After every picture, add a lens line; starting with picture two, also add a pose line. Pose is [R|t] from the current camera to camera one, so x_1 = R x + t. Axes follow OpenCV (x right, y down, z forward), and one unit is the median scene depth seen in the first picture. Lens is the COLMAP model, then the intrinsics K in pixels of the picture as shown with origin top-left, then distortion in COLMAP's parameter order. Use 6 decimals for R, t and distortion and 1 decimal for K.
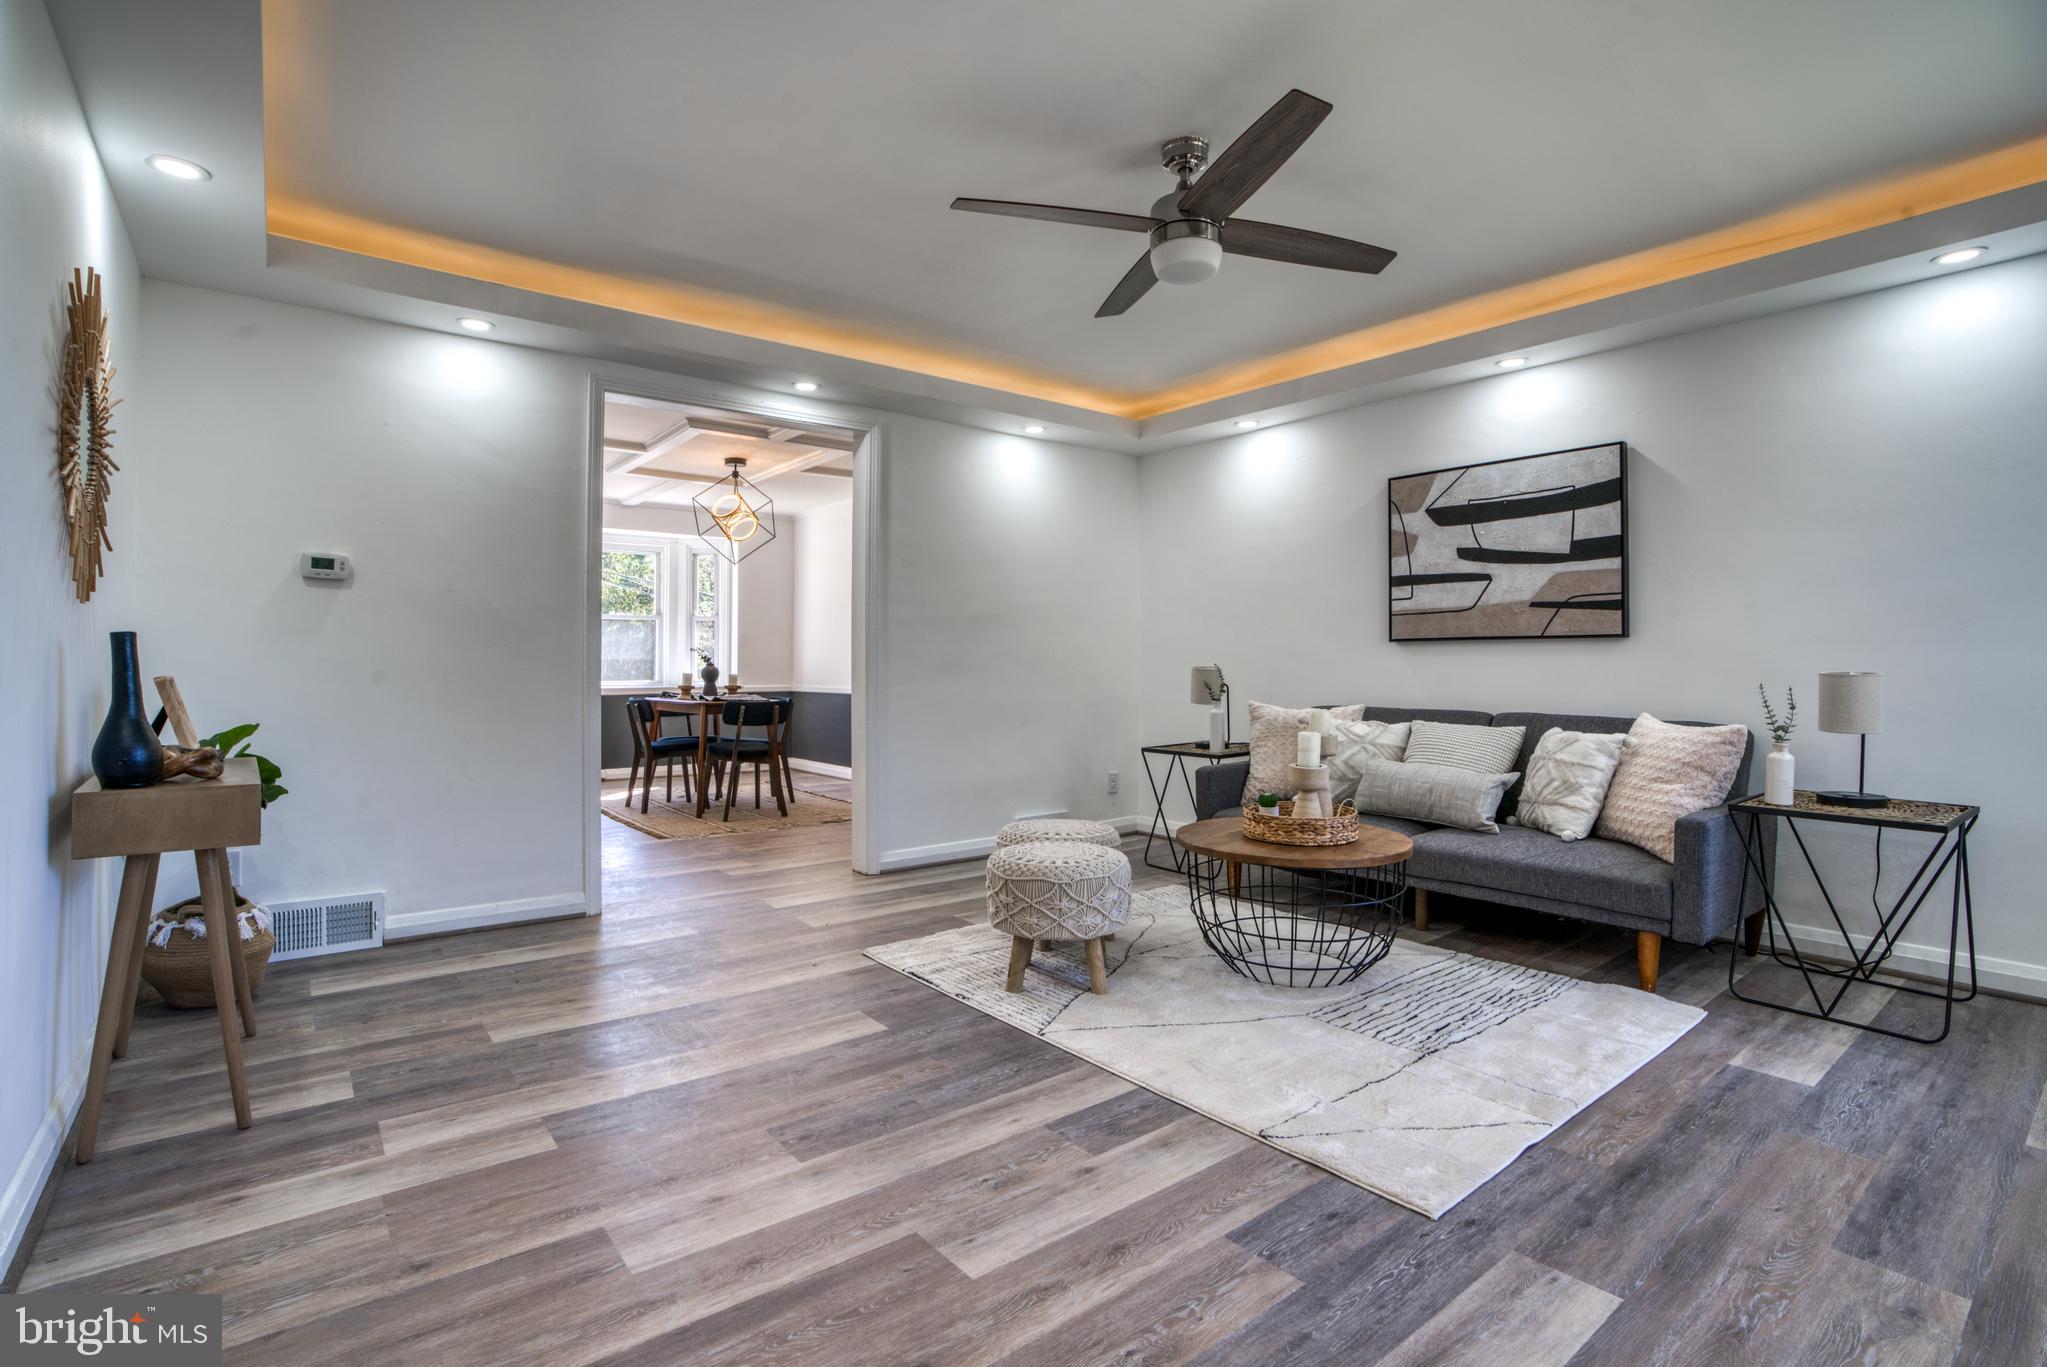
lens RADIAL K [[973.1, 0, 1030.2], [0, 973.1, 675.8], [0, 0, 1]] dist [-0.074089, 0.035874]
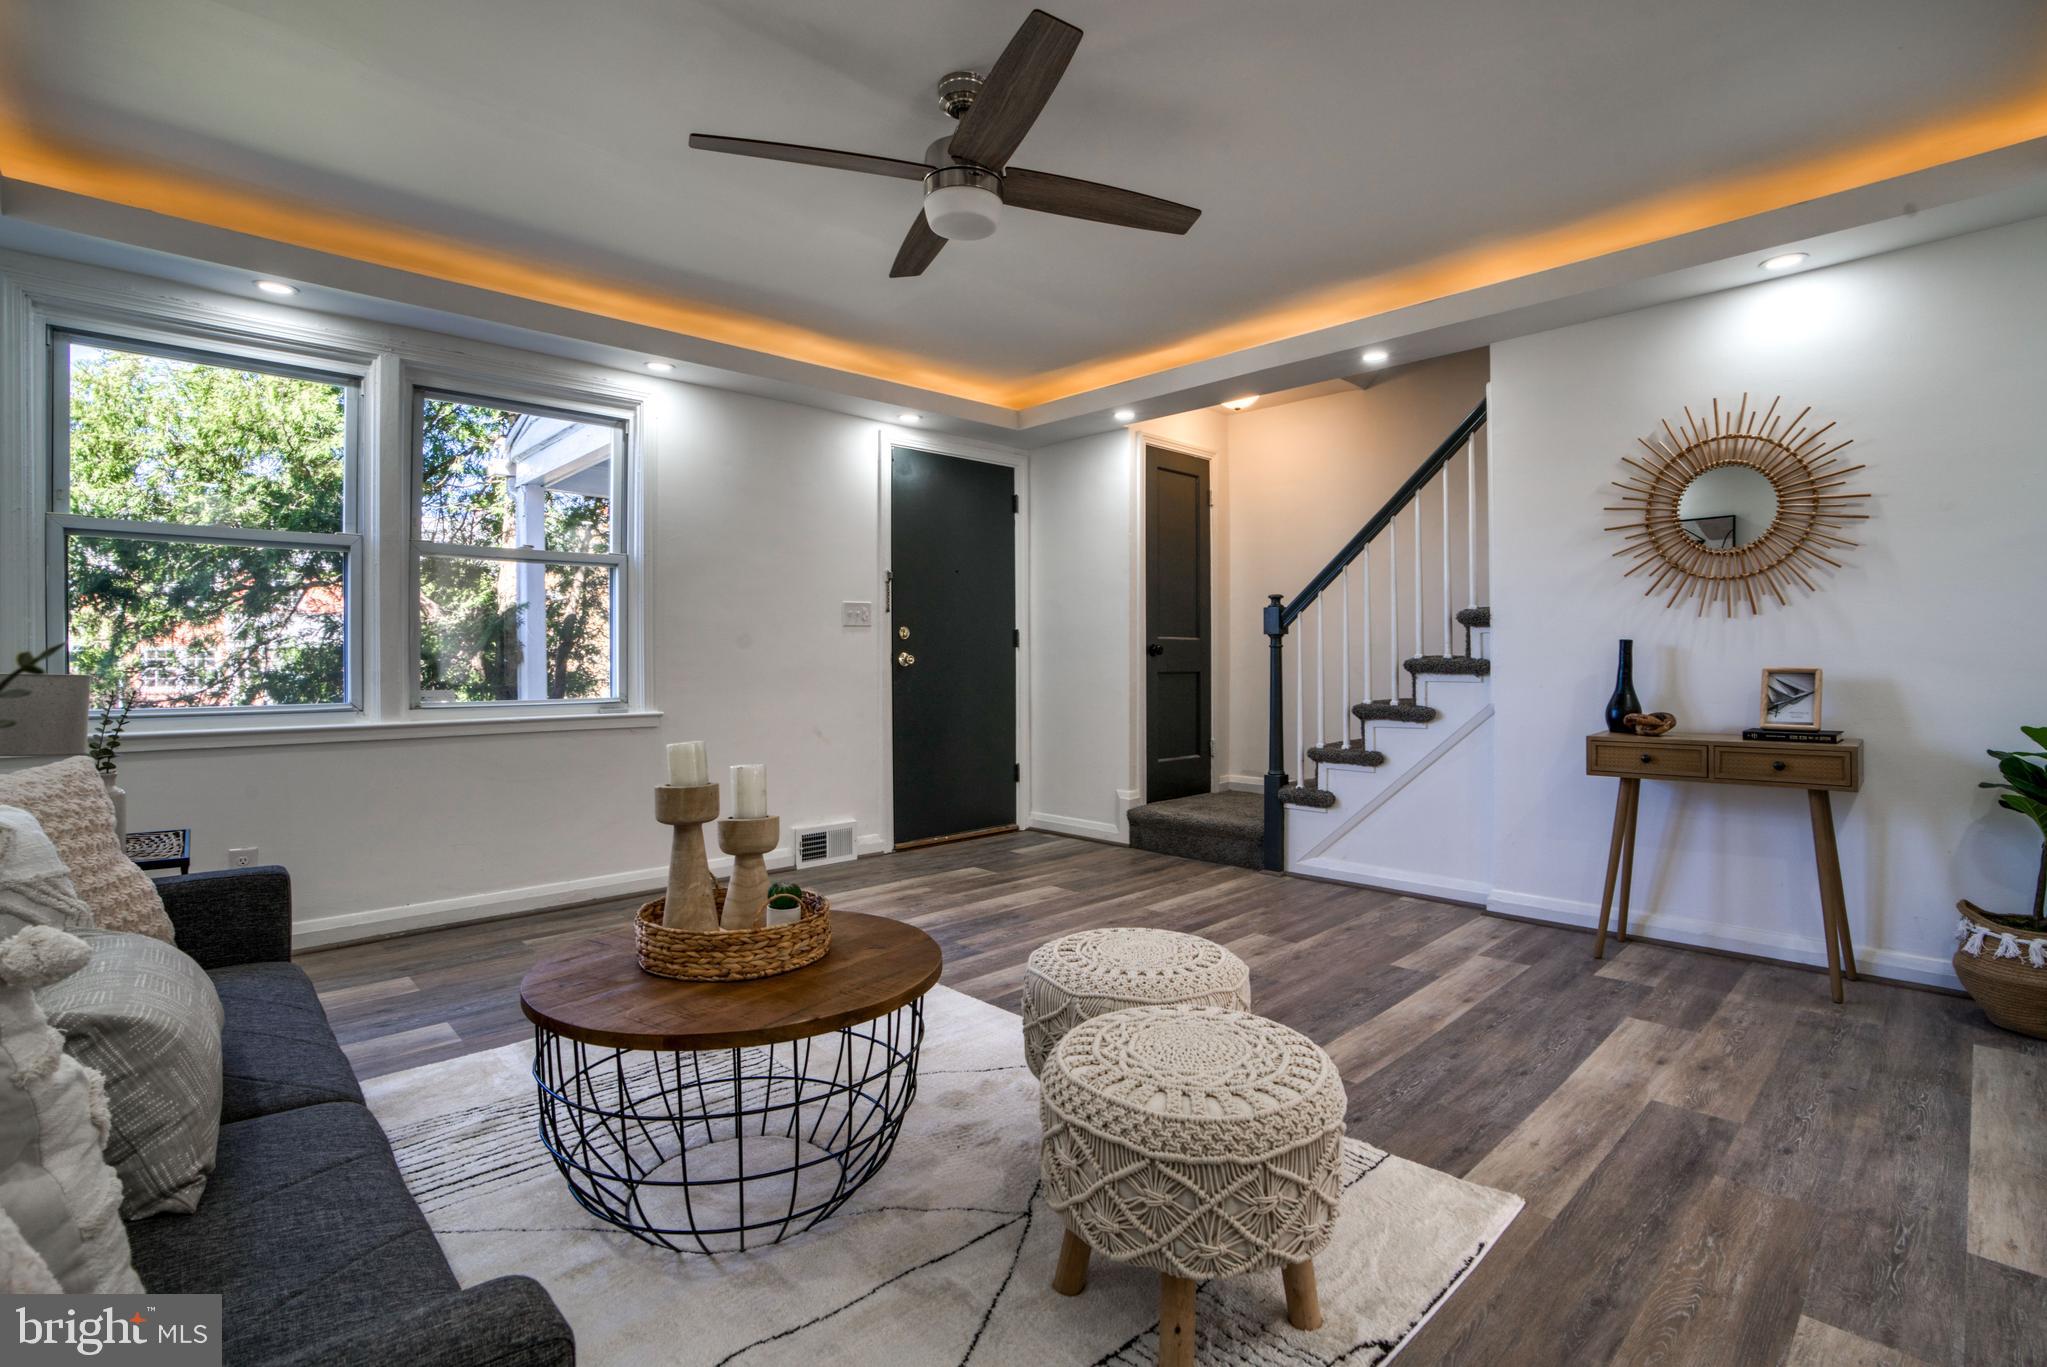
lens RADIAL K [[949.2, 0, 1026.9], [0, 949.2, 680.9], [0, 0, 1]] dist [-0.080010, 0.032497]
pose [[-0.996724, 0.005014, -0.080728, 0.117948], [0.002499, 0.999509, 0.031223, -0.013349], [0.080845, 0.030919, -0.996247, 1.267764]]
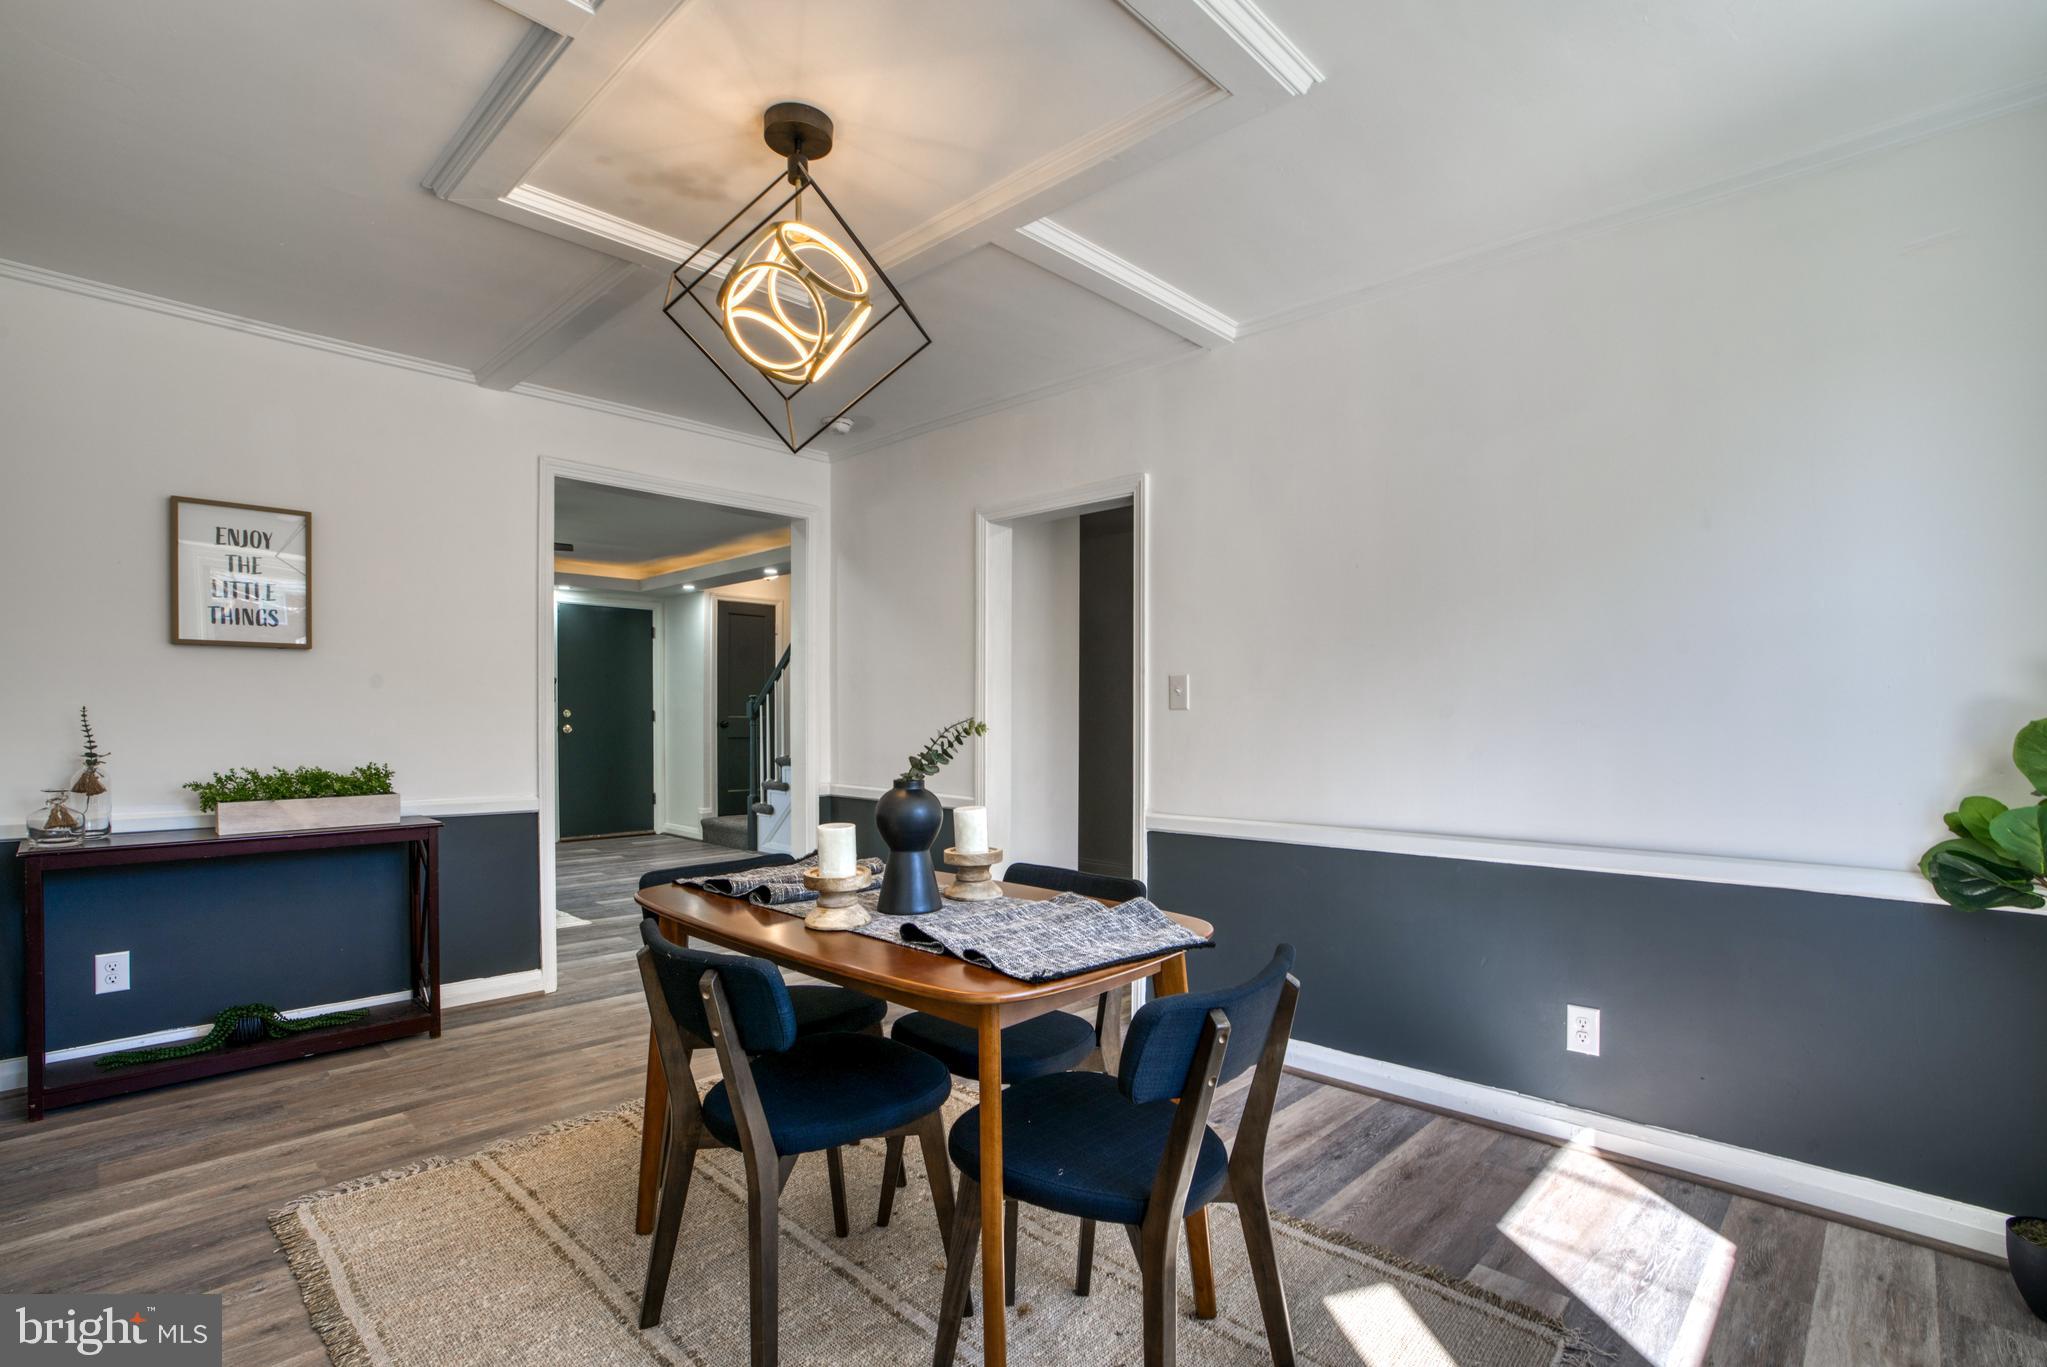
lens RADIAL K [[955.3, 0, 1018.0], [0, 955.3, 704.5], [0, 0, 1]] dist [-0.067691, 0.026837]
pose [[-0.992575, -0.003986, -0.121565, -0.581105], [-0.003649, 0.999989, -0.002999, -0.055880], [0.121576, -0.002533, -0.992579, 2.235319]]
